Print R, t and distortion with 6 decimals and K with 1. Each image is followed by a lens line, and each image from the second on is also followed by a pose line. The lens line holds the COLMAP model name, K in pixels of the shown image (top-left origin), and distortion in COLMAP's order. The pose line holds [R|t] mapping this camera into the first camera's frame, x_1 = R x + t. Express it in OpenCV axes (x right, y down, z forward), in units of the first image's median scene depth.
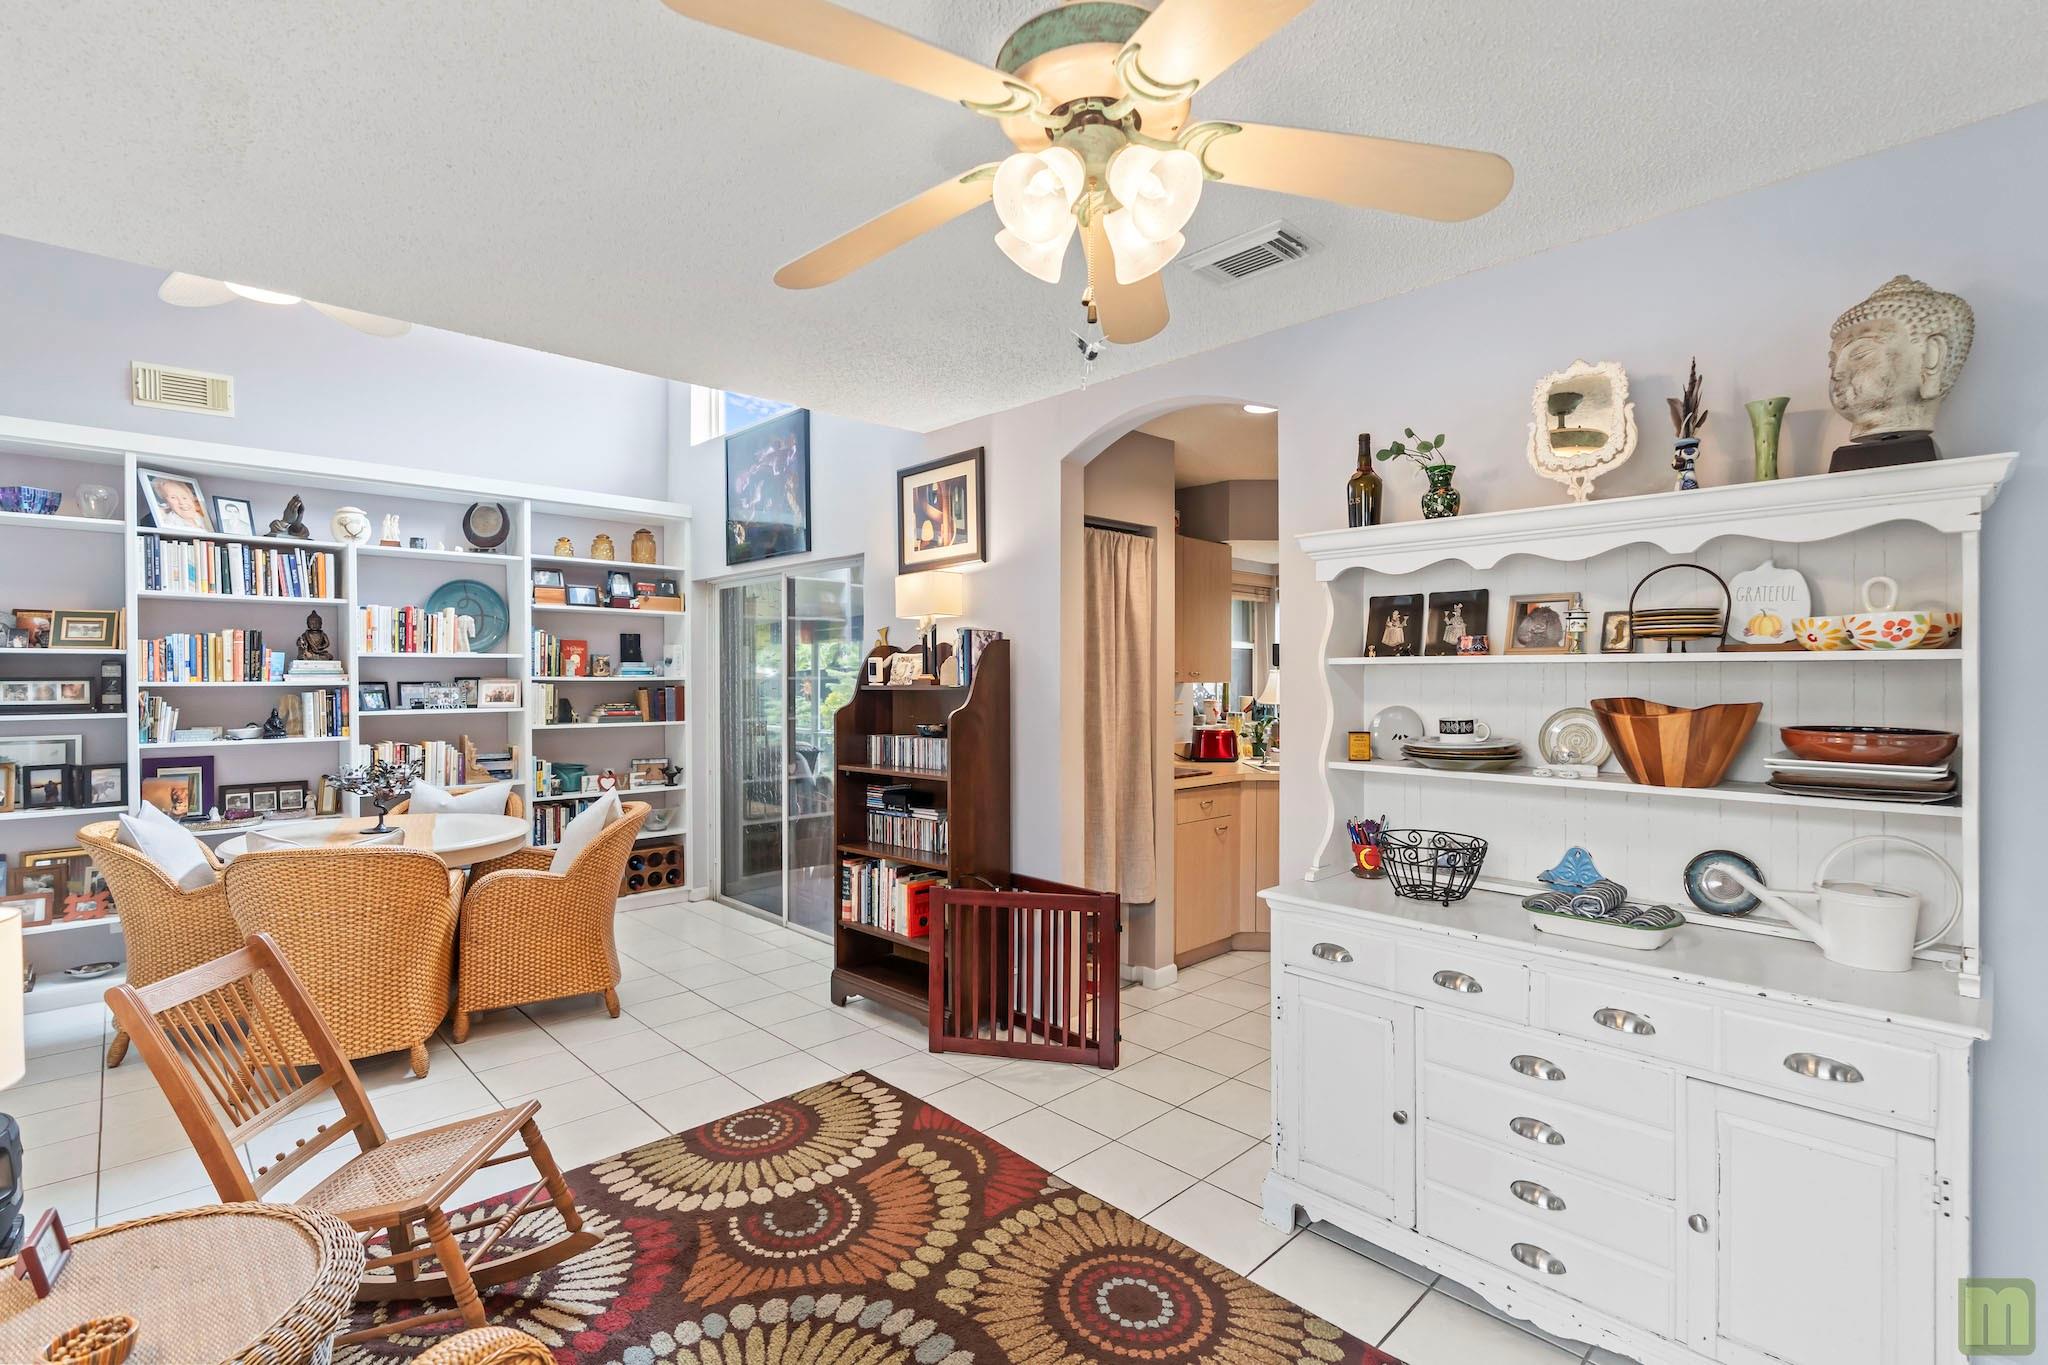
lens RADIAL K [[932.0, 0, 1025.1], [0, 932.0, 677.3], [0, 0, 1]] dist [-0.003781, 0.000885]
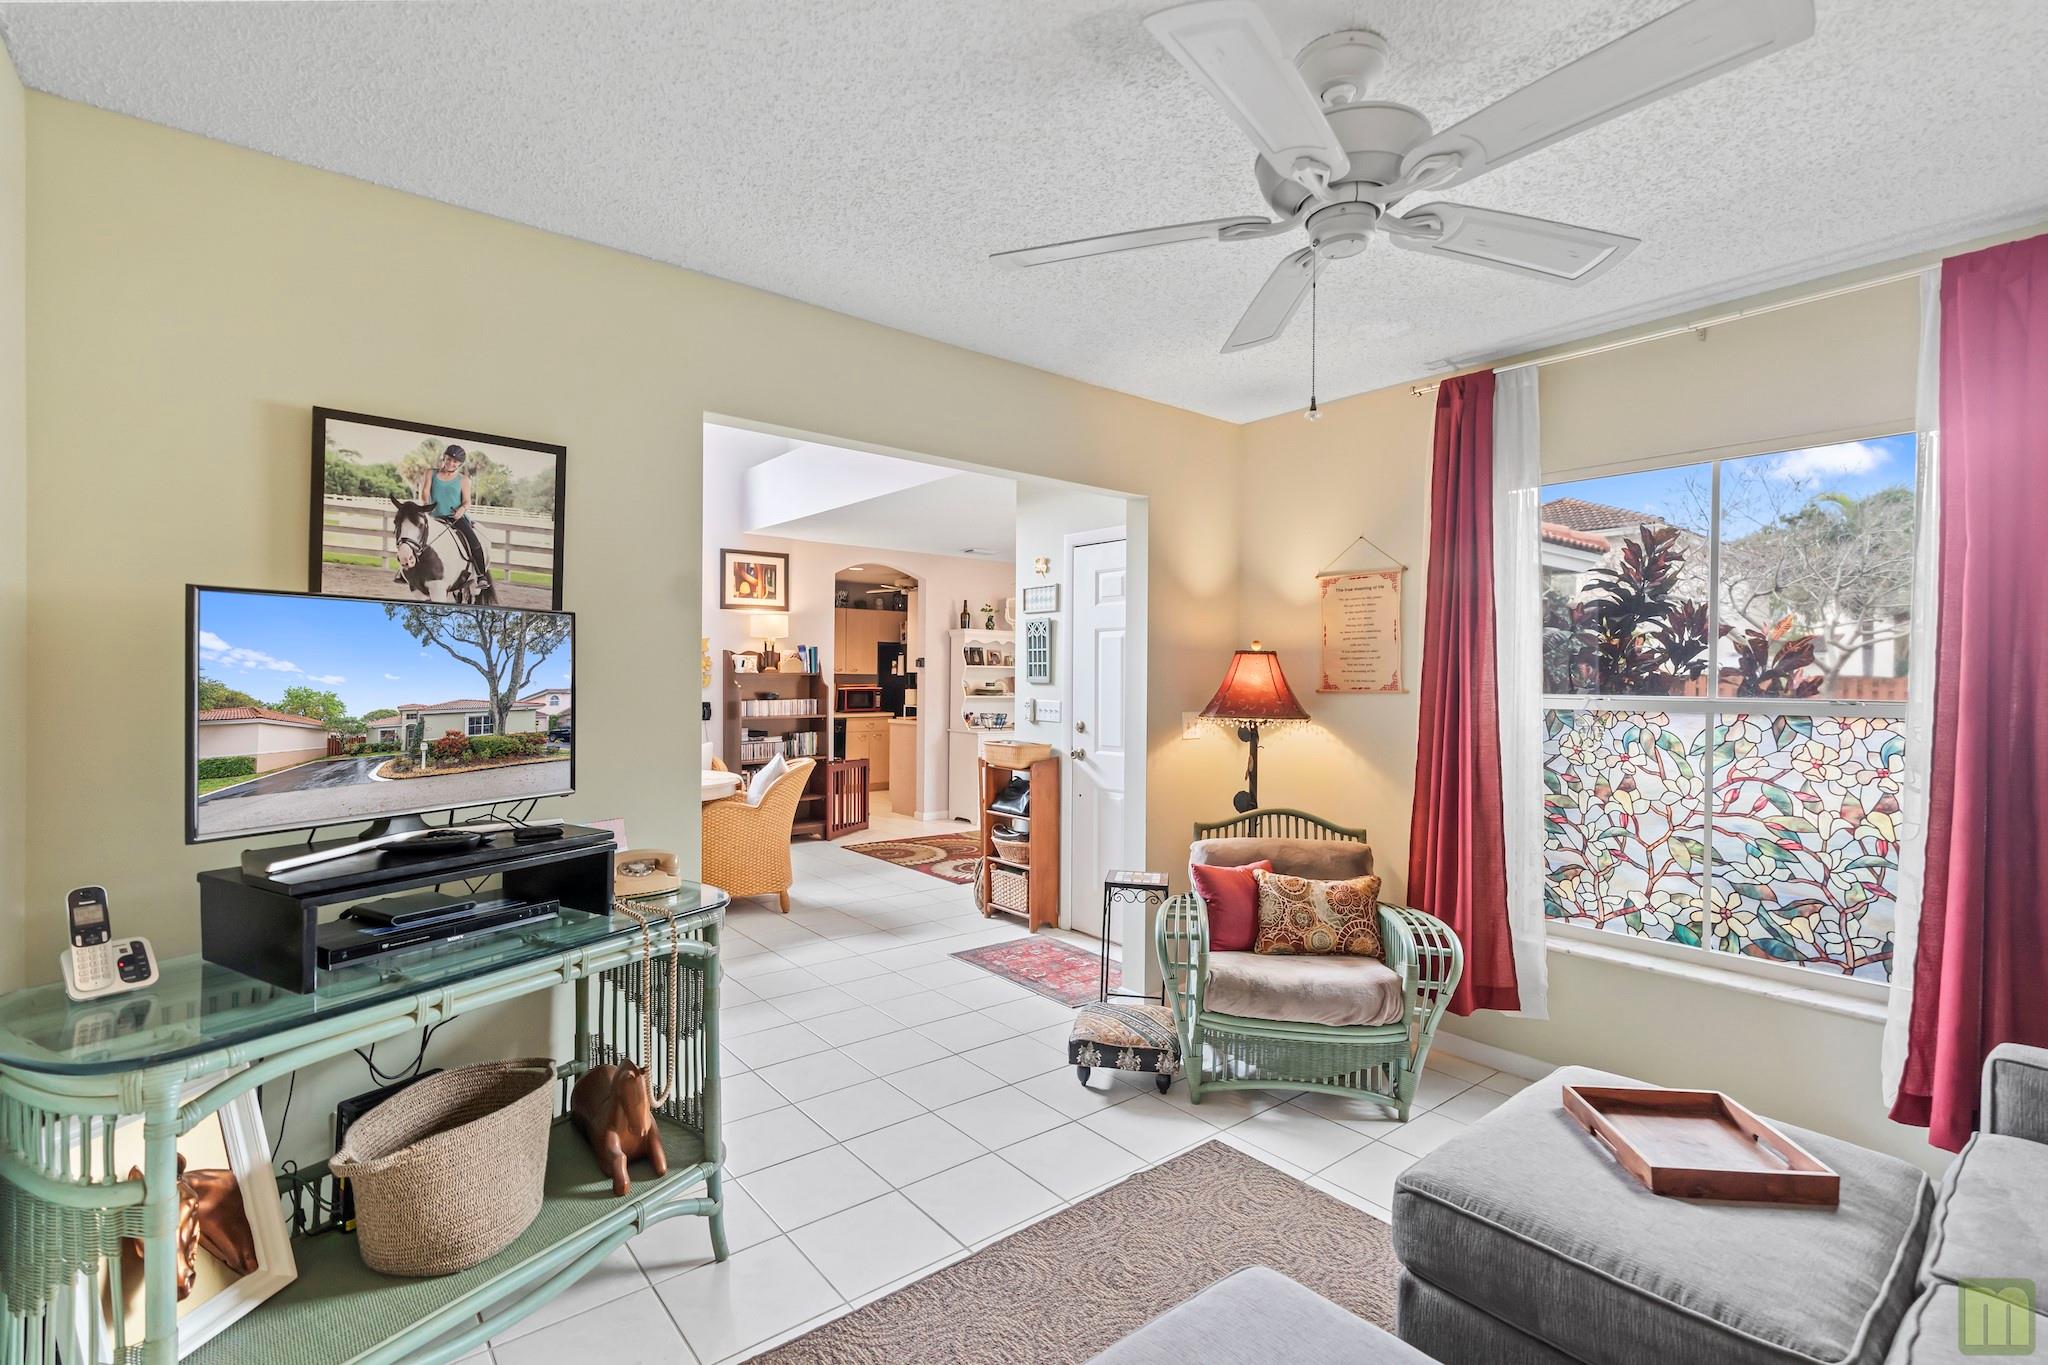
lens RADIAL K [[932.0, 0, 1025.1], [0, 932.0, 677.3], [0, 0, 1]] dist [-0.003781, 0.000885]
pose [[0.091666, -0.001978, 0.995788, -1.883890], [-0.011930, 0.999924, 0.003084, 0.005527], [-0.995718, -0.012162, 0.091636, 0.286846]]
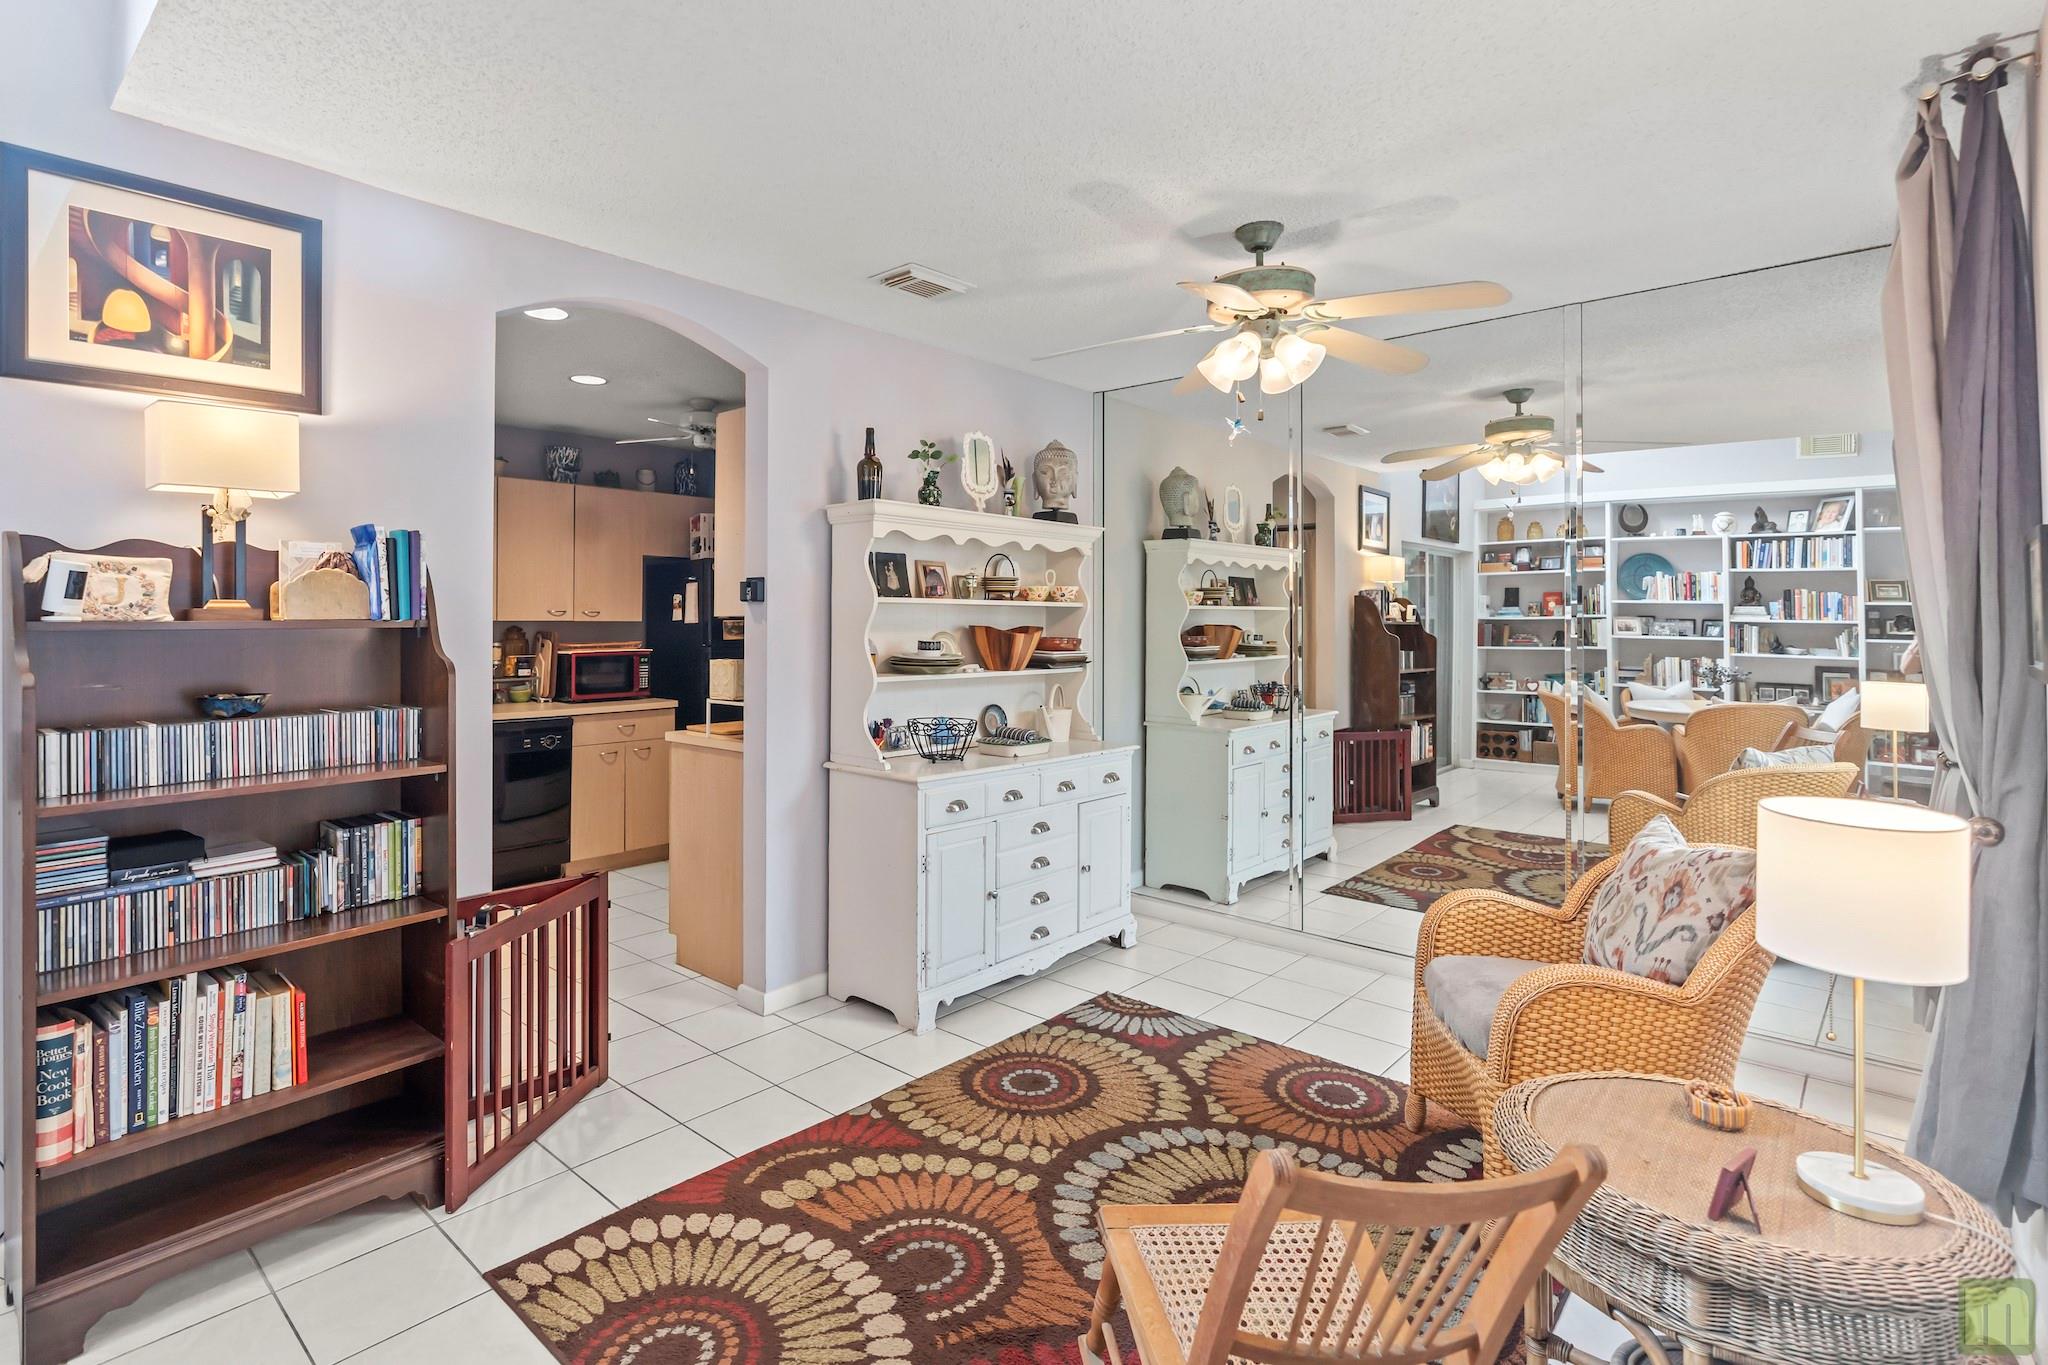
lens RADIAL K [[1000.1, 0, 941.2], [0, 1000.1, 602.7], [0, 0, 1]] dist [-0.000066, 0.000796]
pose [[-0.031538, 0.016900, 0.999360, -0.654996], [-0.003337, 0.999850, -0.017014, 0.006500], [-0.999497, -0.003872, -0.031477, 0.584949]]
